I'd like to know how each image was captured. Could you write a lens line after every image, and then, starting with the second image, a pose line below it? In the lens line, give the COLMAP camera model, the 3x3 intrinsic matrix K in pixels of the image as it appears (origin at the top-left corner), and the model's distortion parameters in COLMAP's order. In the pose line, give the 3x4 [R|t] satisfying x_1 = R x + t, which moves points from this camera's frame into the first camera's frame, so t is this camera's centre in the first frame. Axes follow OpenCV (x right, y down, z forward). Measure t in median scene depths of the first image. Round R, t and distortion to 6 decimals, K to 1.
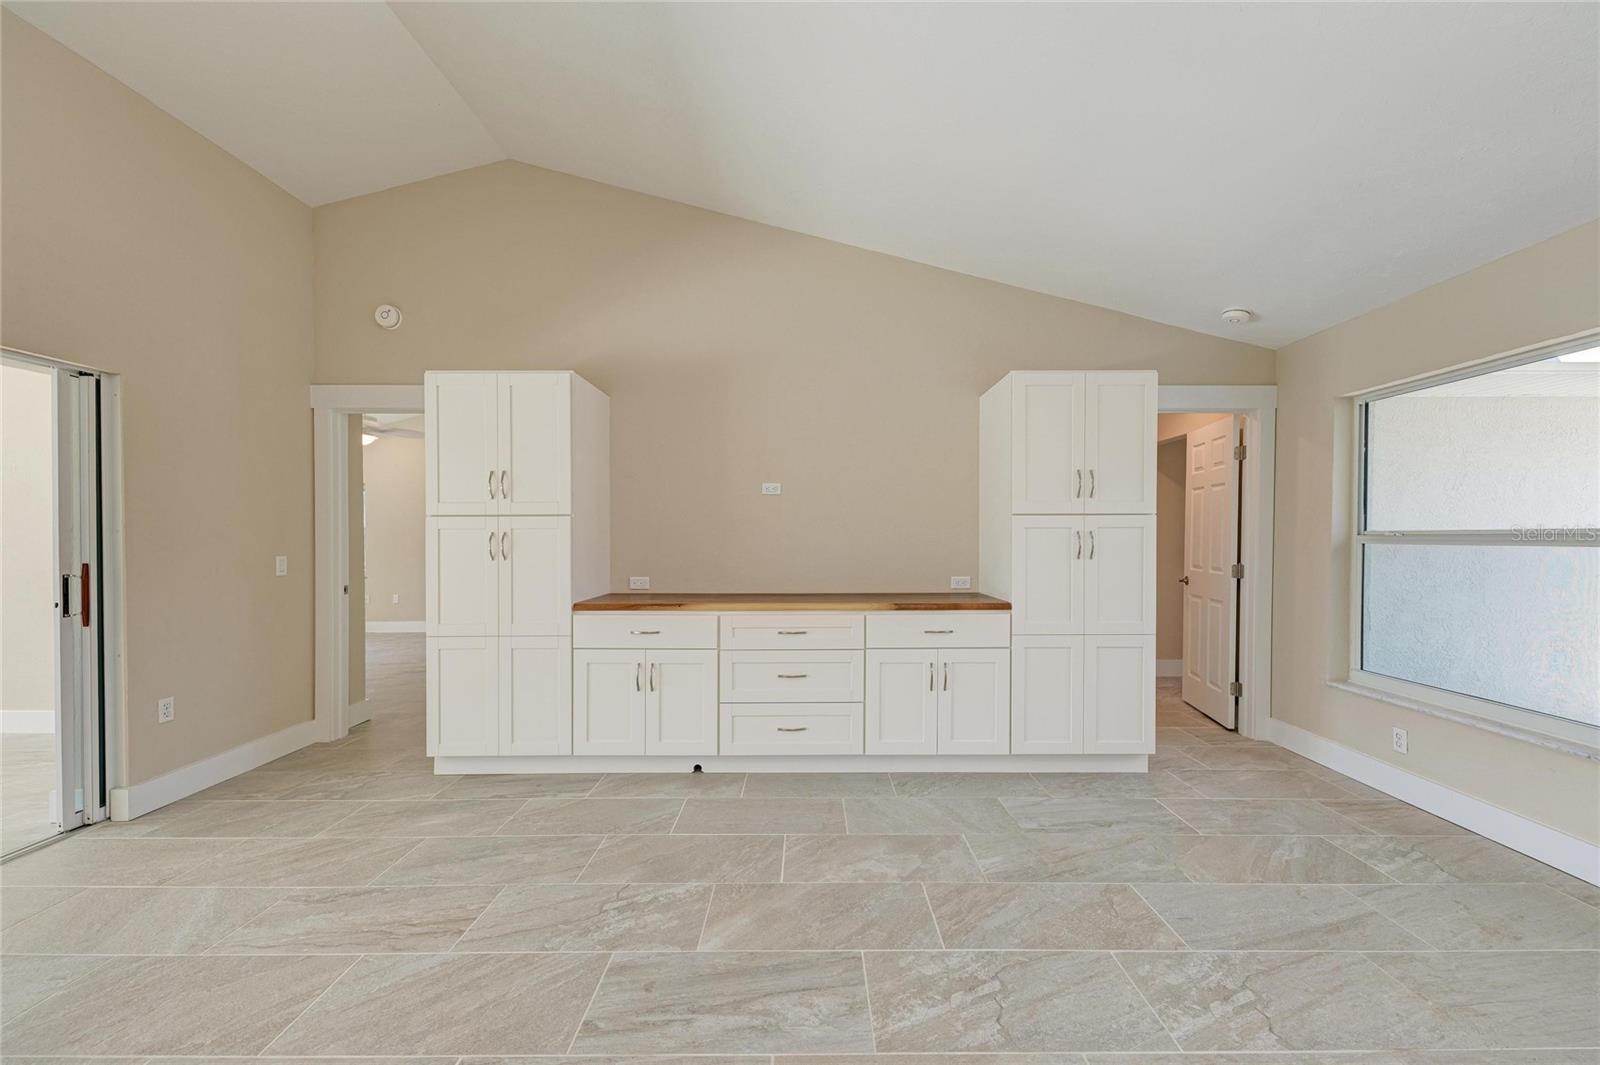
lens RADIAL K [[626.8, 0, 801.1], [0, 626.8, 545.6], [0, 0, 1]] dist [0.006681, -0.000439]
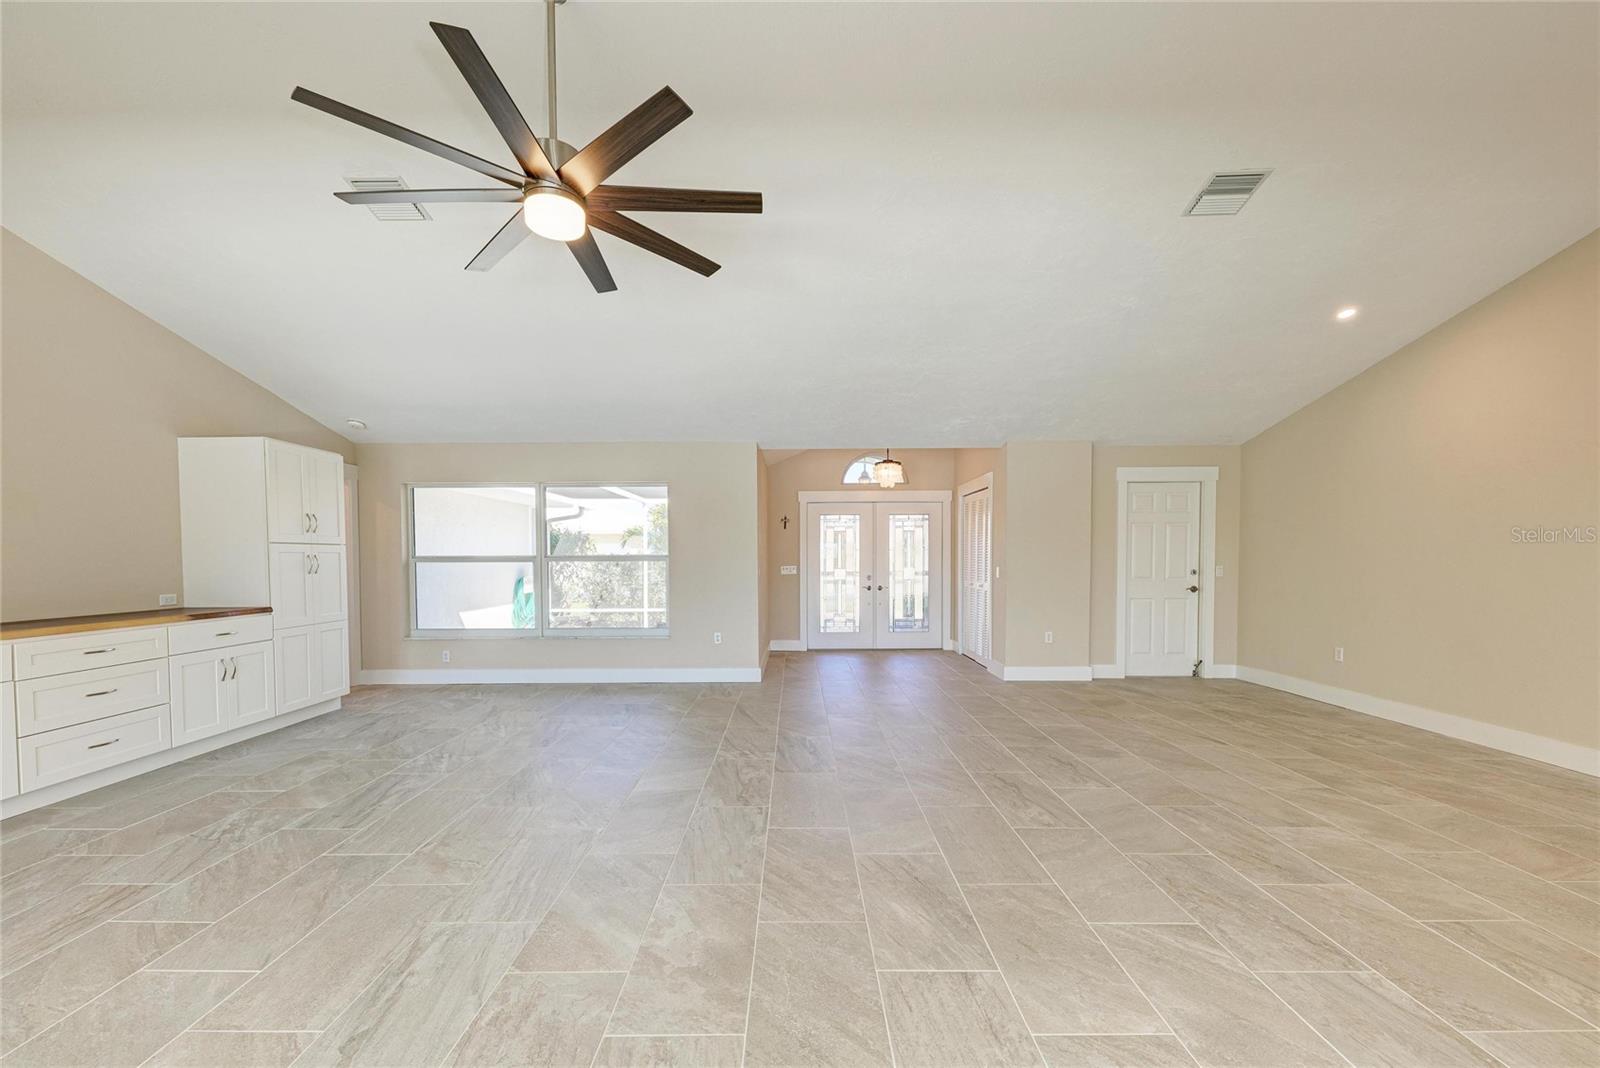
lens RADIAL K [[626.8, 0, 801.1], [0, 626.8, 547.1], [0, 0, 1]] dist [0.006681, -0.000439]
pose [[-0.011598, 0.019990, 0.999733, -1.186797], [0.019281, 0.999619, -0.019764, 0.011460], [-0.999747, 0.019047, -0.011979, -0.161844]]
